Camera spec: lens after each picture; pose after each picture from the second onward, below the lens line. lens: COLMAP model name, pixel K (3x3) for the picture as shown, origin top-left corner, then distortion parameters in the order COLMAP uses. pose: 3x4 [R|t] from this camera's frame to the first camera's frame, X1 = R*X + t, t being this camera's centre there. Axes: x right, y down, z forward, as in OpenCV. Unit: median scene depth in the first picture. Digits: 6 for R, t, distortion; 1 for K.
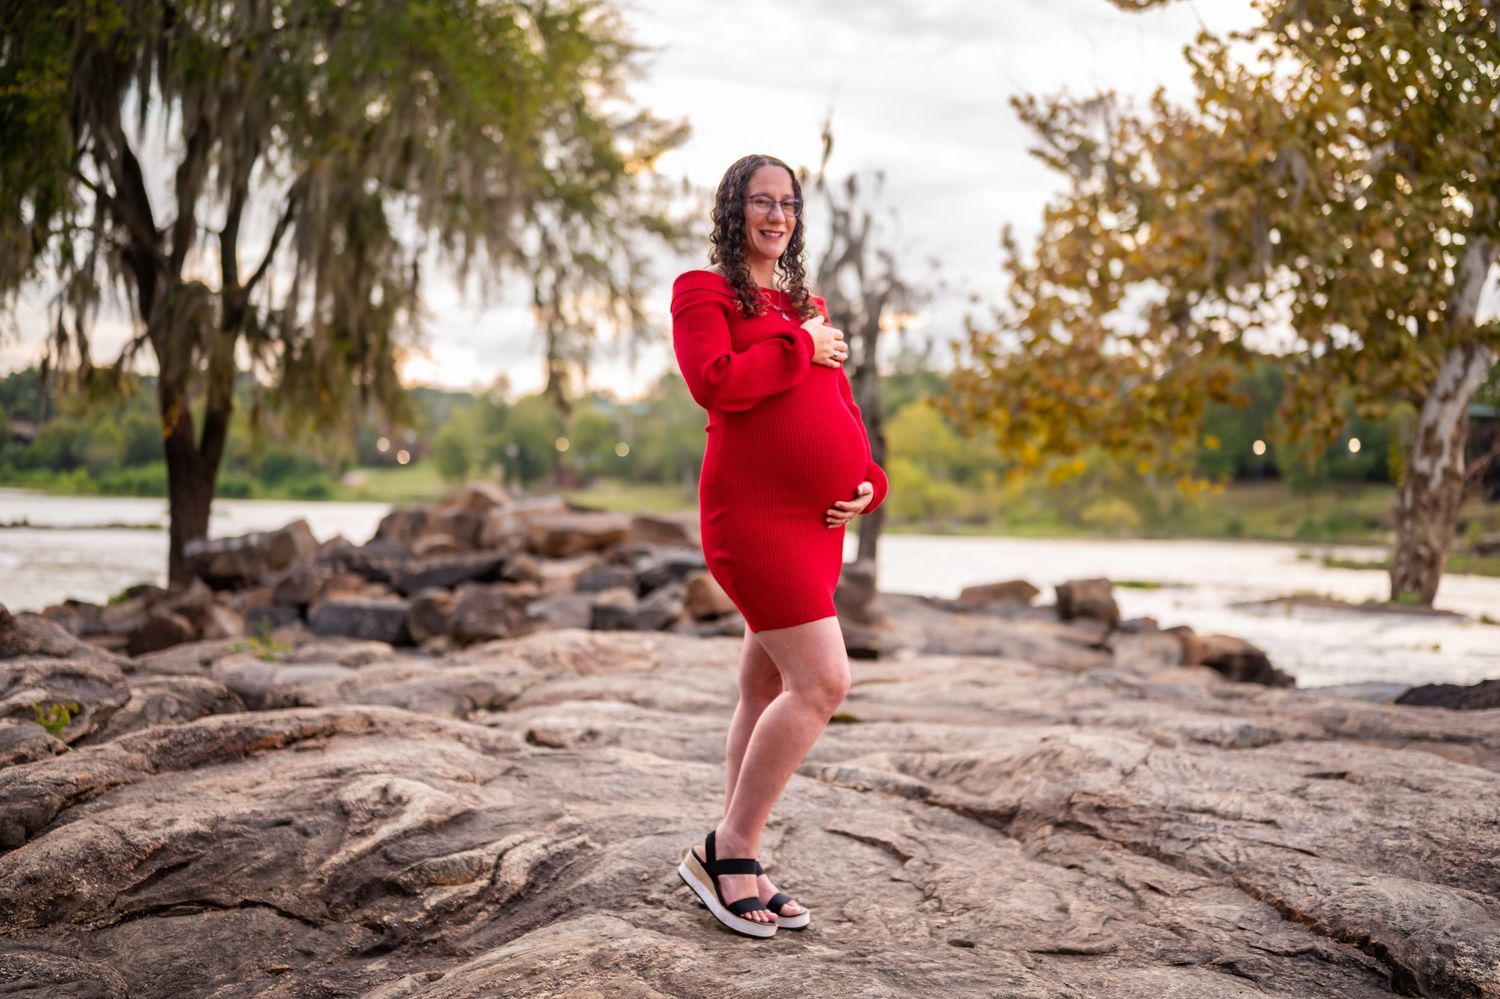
lens RADIAL K [[2169.8, 0, 753.1], [0, 2169.8, 497.1], [0, 0, 1]] dist [0.024297, -0.330632]
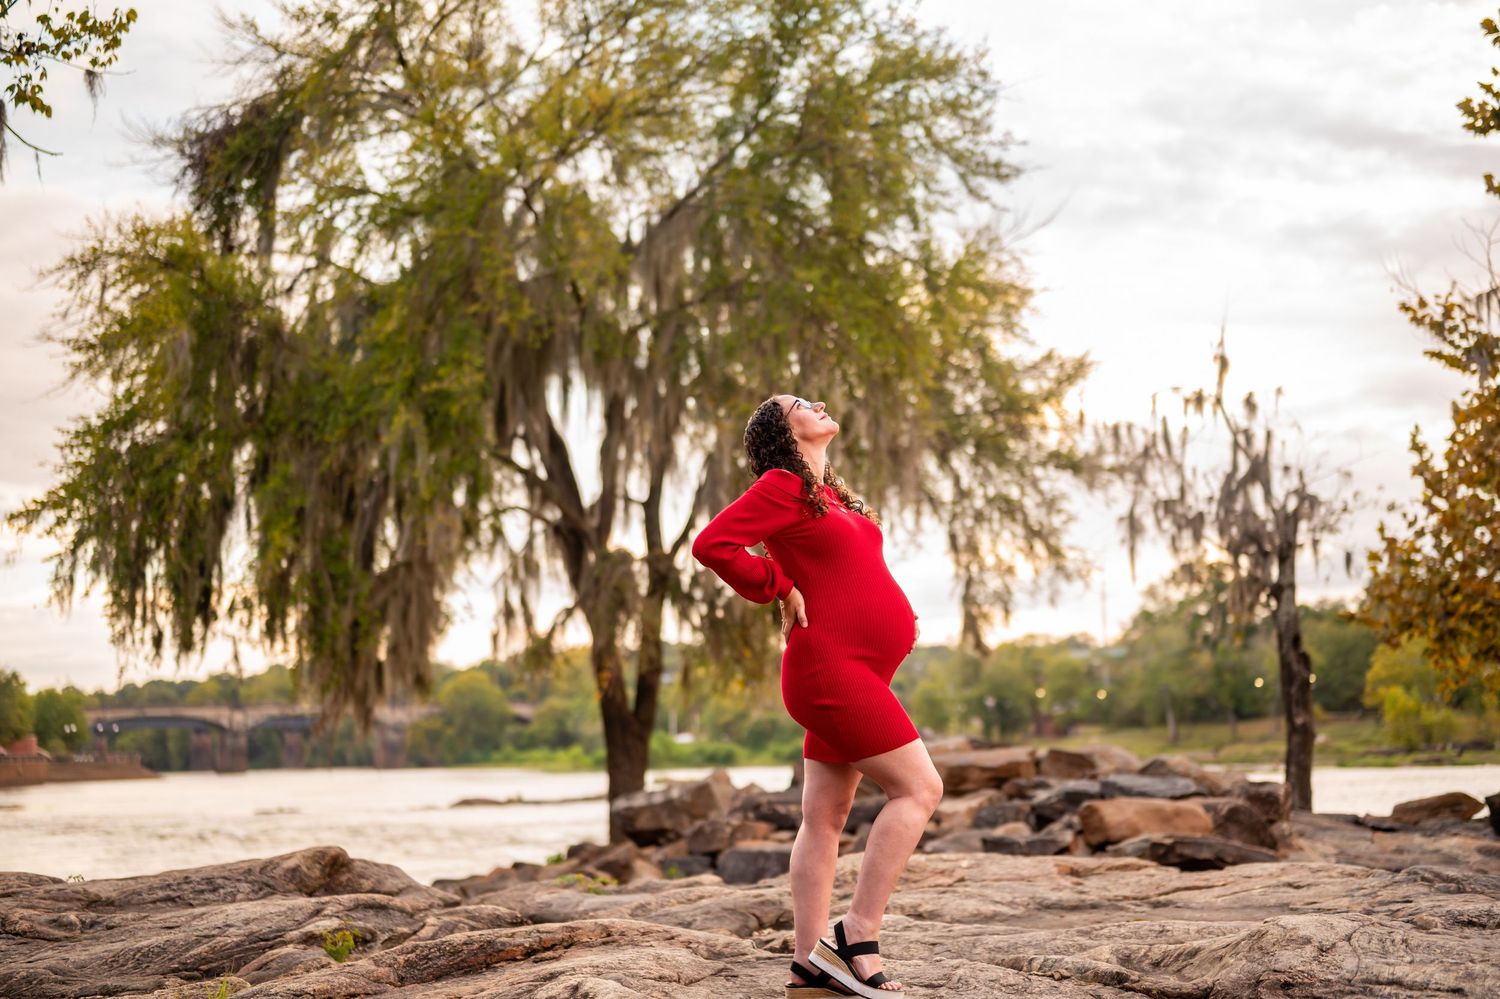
lens RADIAL K [[2172.6, 0, 751.3], [0, 2172.6, 498.3], [0, 0, 1]] dist [0.026028, -0.347973]
pose [[0.973133, -0.081537, -0.215324, 0.118472], [0.056144, 0.990999, -0.121525, 0.024003], [0.223295, 0.106170, 0.968952, -0.020827]]
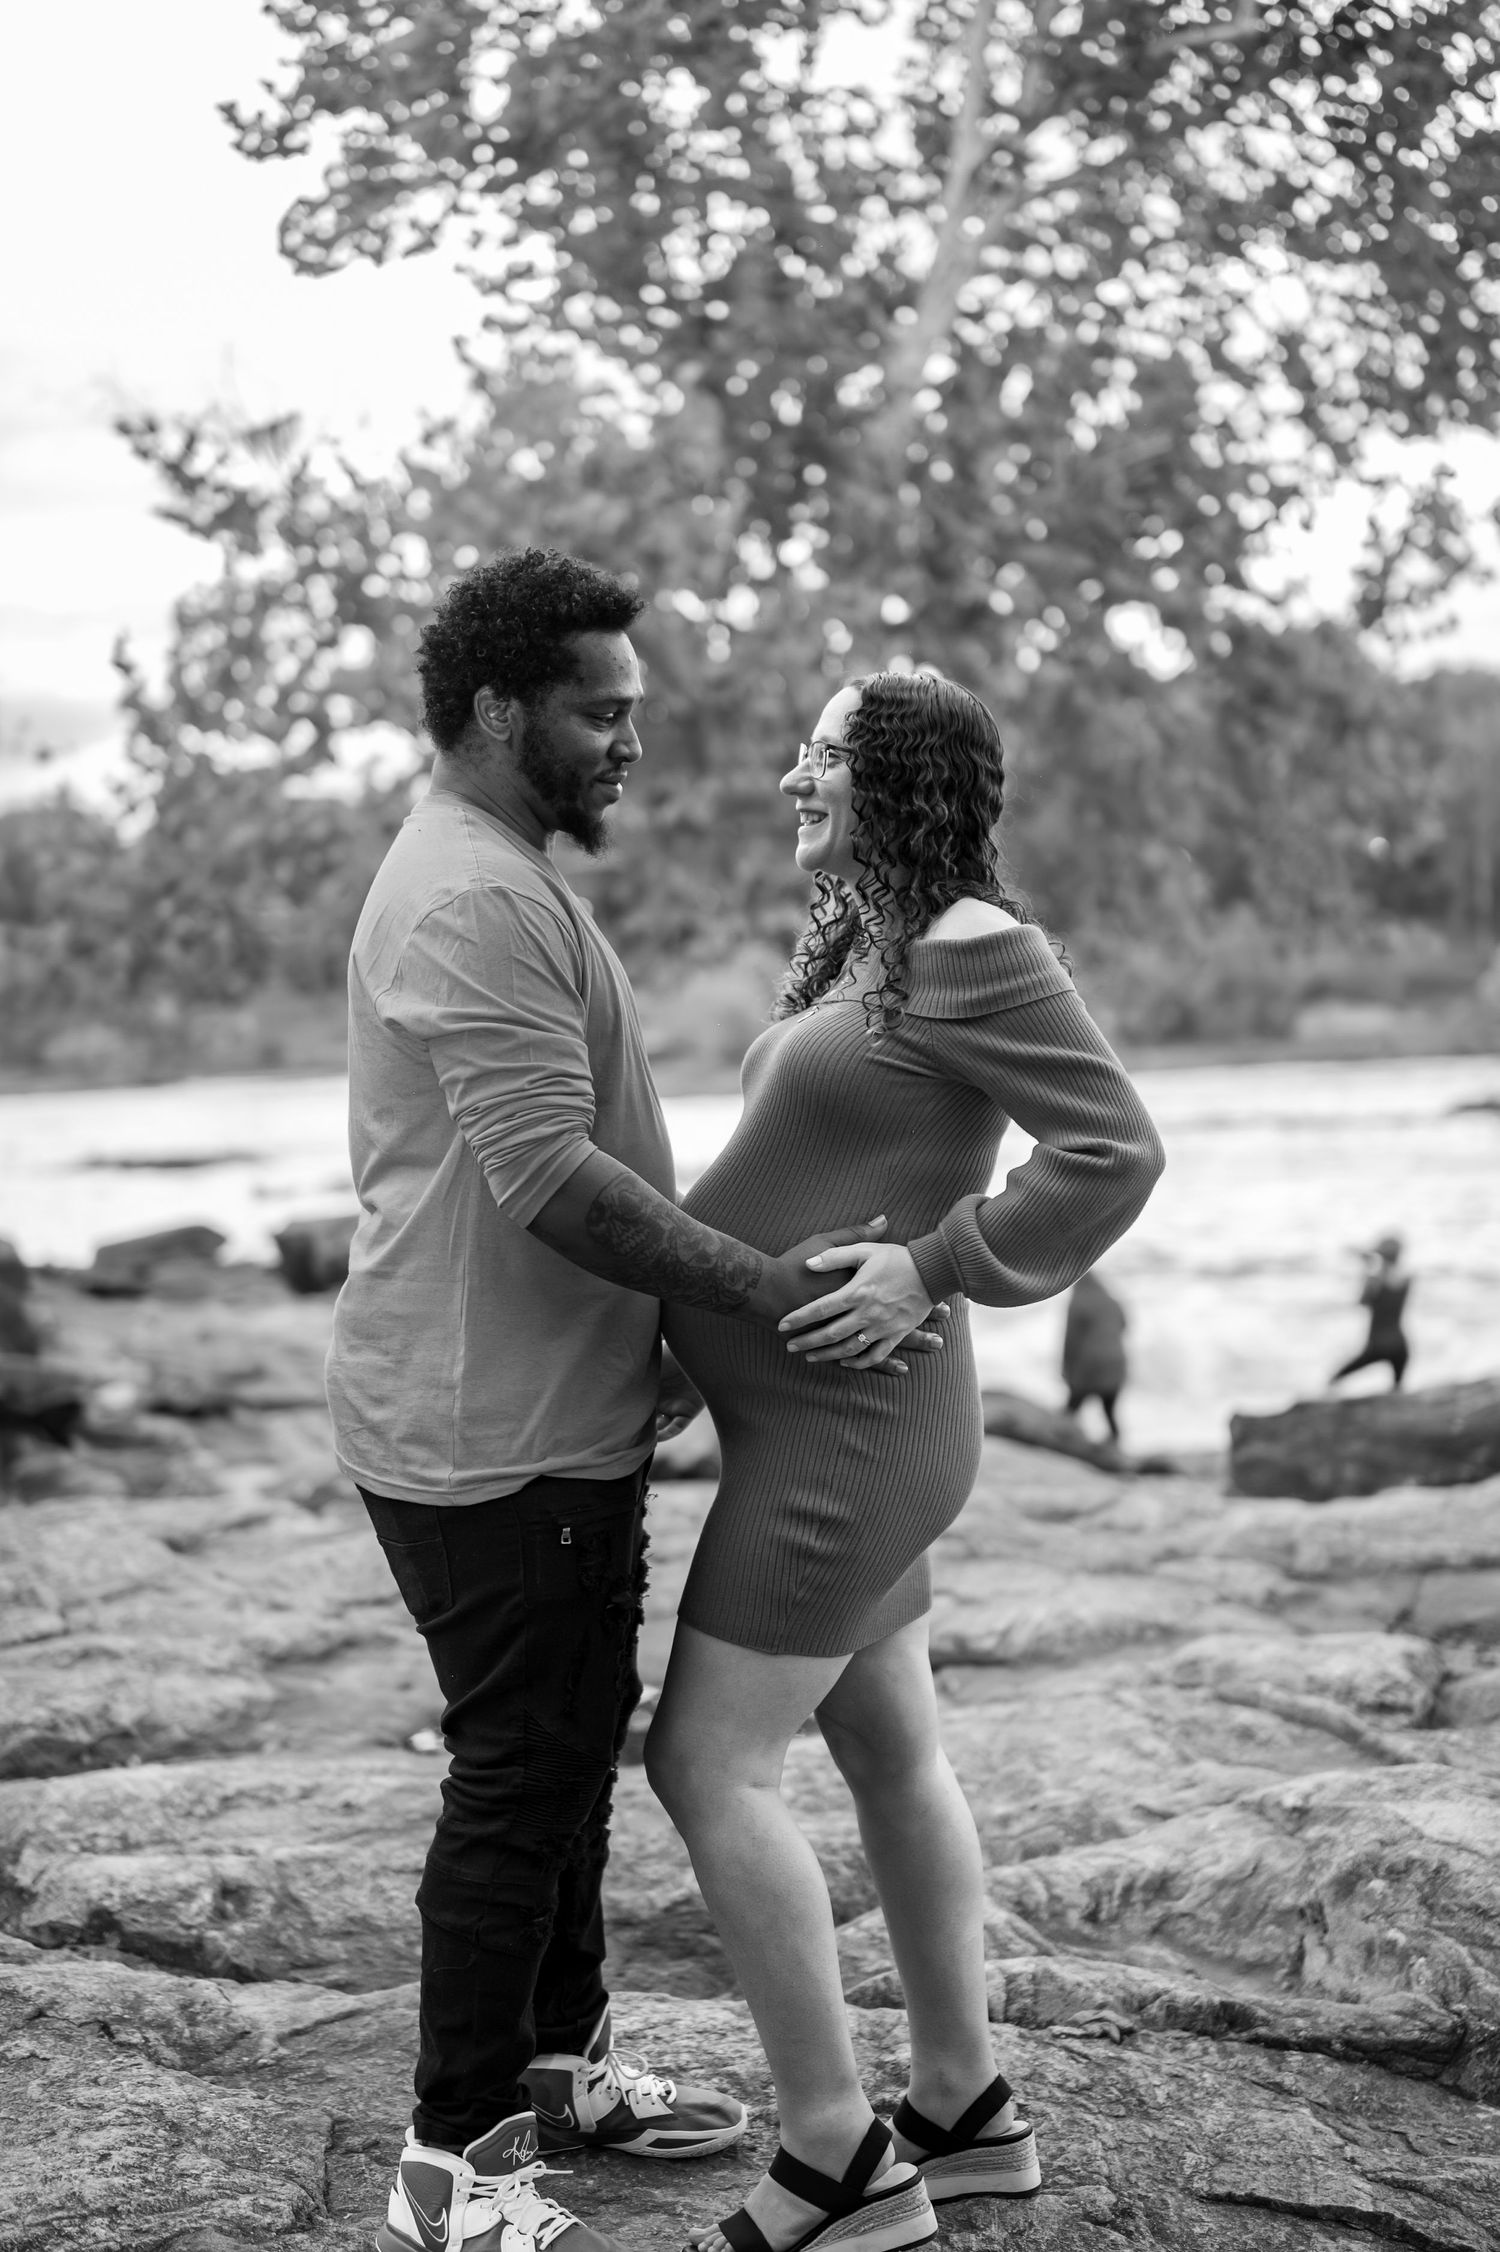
lens RADIAL K [[3243.3, 0, 747.8], [0, 3243.3, 1136.9], [0, 0, 1]] dist [0.011827, -0.359622]
pose [[0.926609, -0.084438, 0.366424, -0.206013], [0.069483, 0.996129, 0.053838, -0.076433], [-0.369552, -0.024427, 0.928889, 0.328953]]
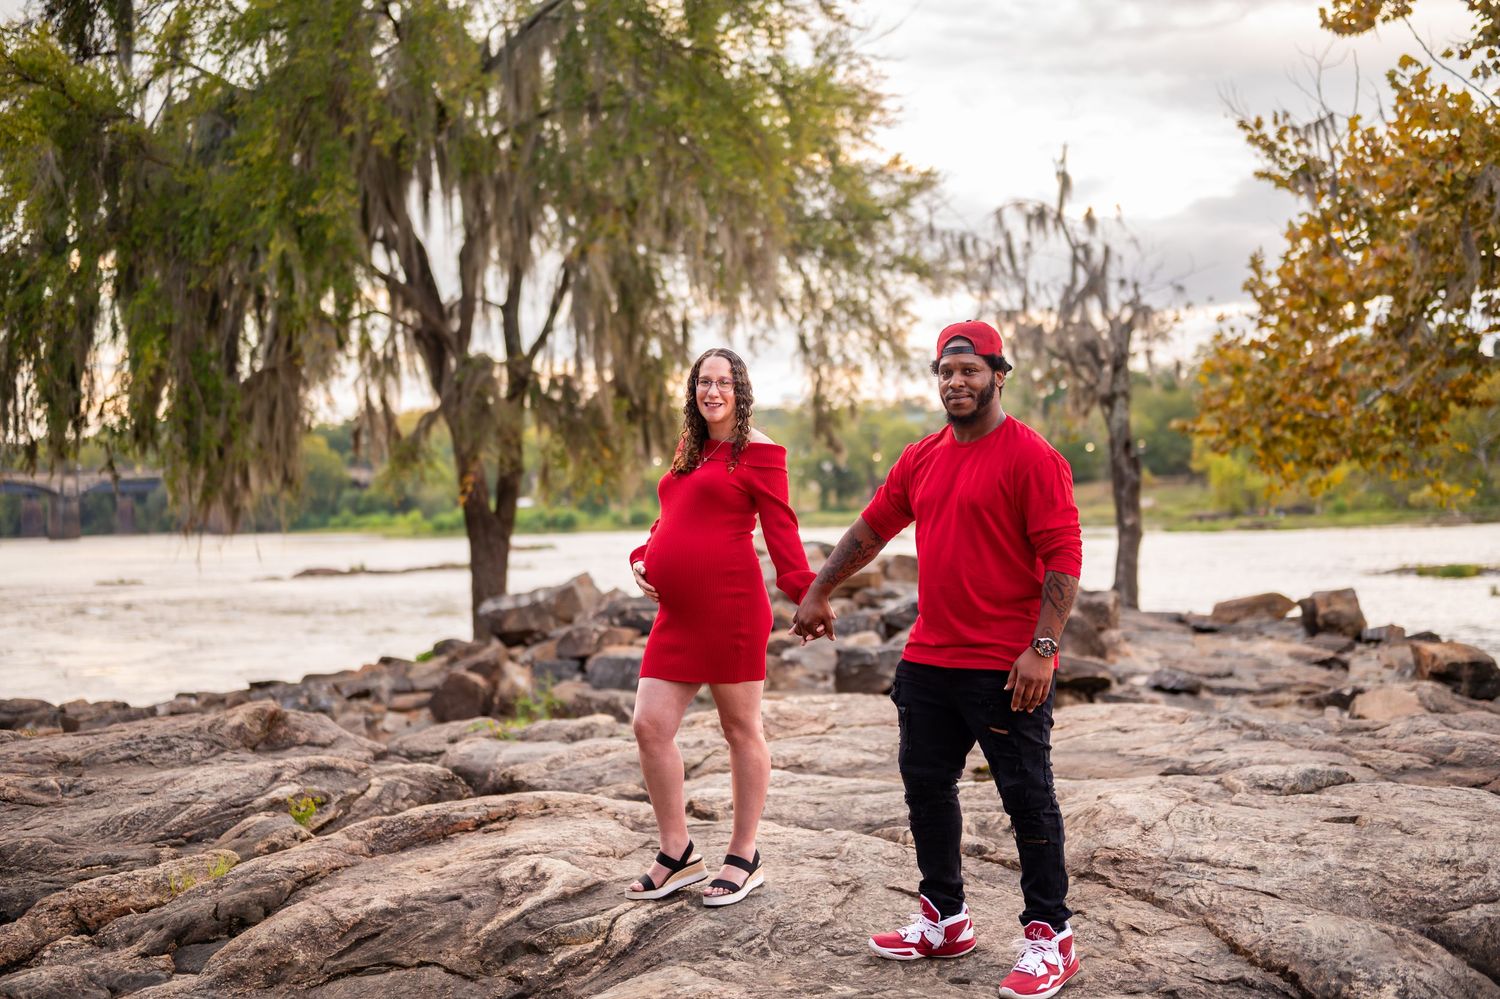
lens RADIAL K [[2182.1, 0, 751.8], [0, 2182.1, 494.2], [0, 0, 1]] dist [0.019751, -0.309810]
pose [[0.986933, -0.060698, -0.149260, 0.118558], [0.060085, 0.998156, -0.008618, -0.047984], [0.149508, -0.000463, 0.988760, -0.179606]]
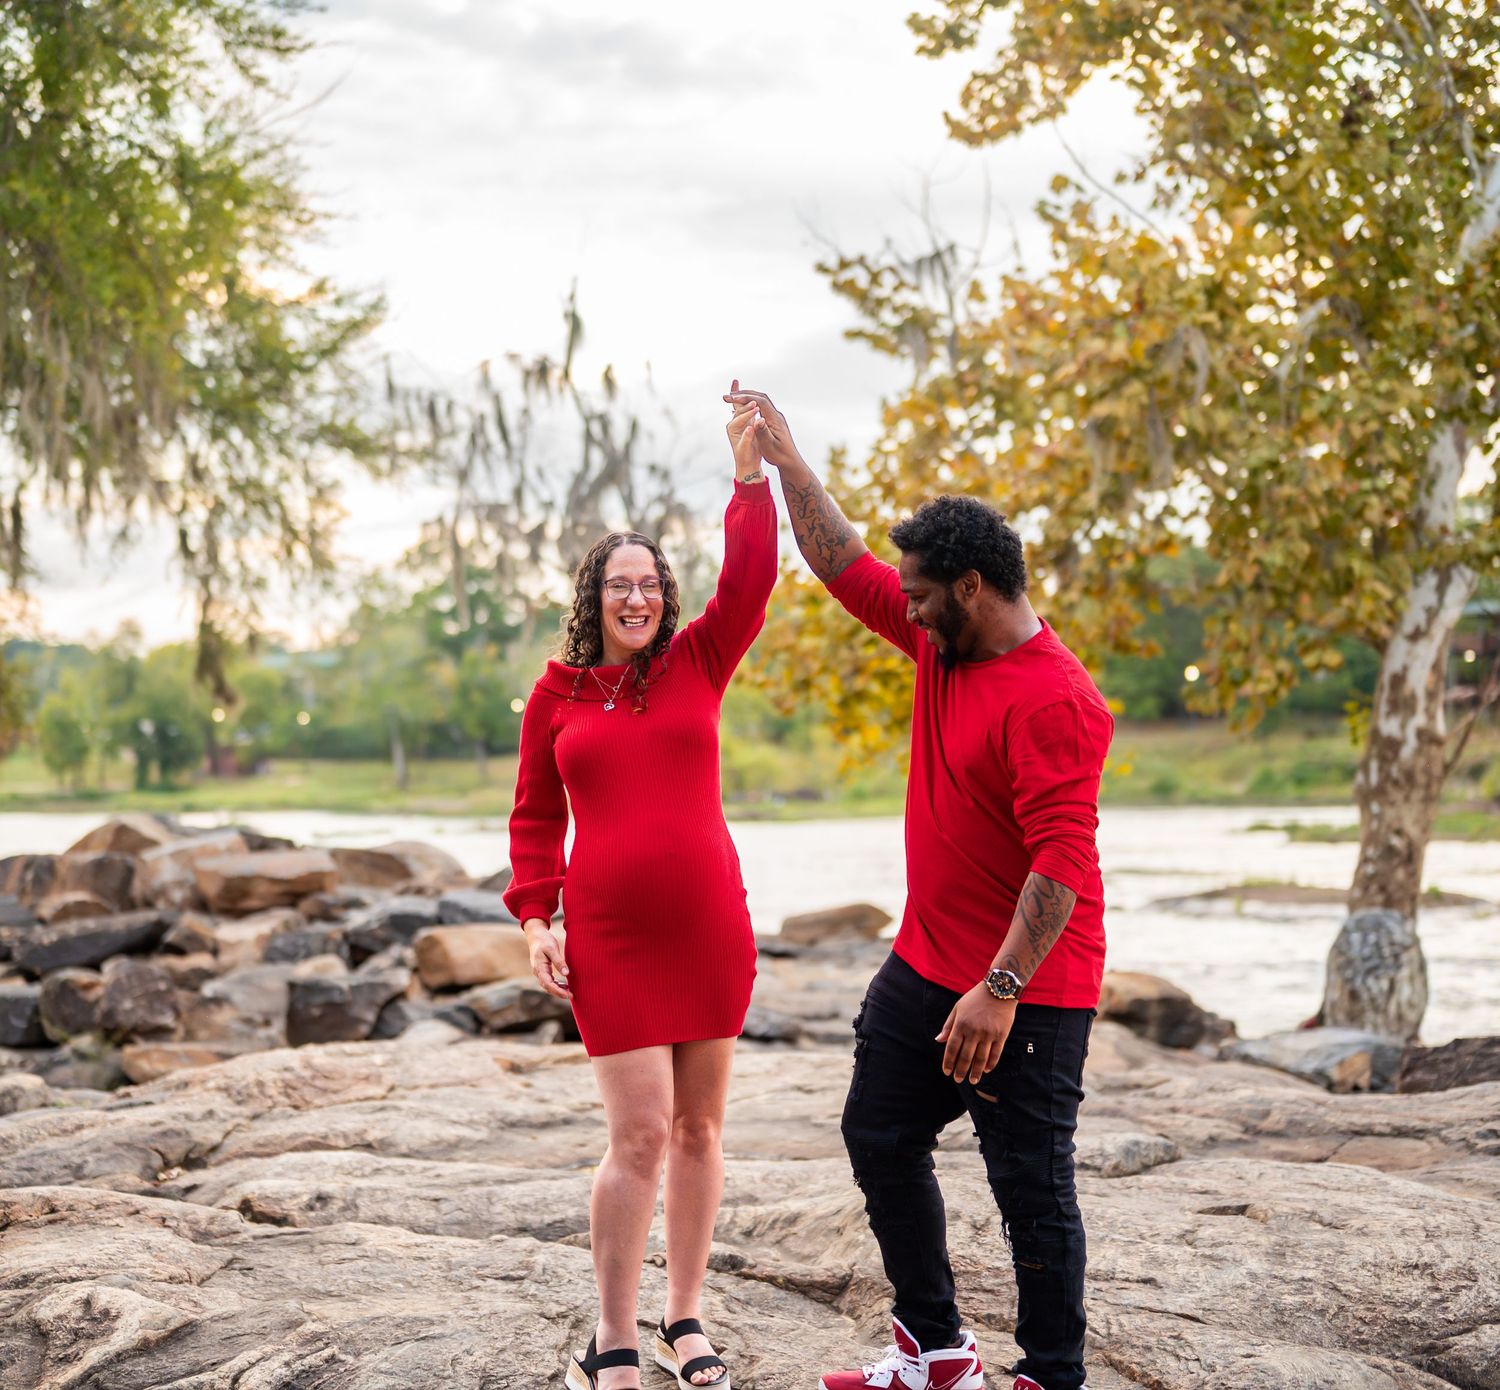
lens RADIAL K [[3066.1, 0, 607.9], [0, 3066.1, 693.3], [0, 0, 1]] dist [0.018752, -0.298929]
pose [[0.998046, -0.048383, 0.039533, -0.004608], [0.049327, 0.998511, -0.023273, -0.044890], [-0.038348, 0.025178, 0.998947, -0.136377]]
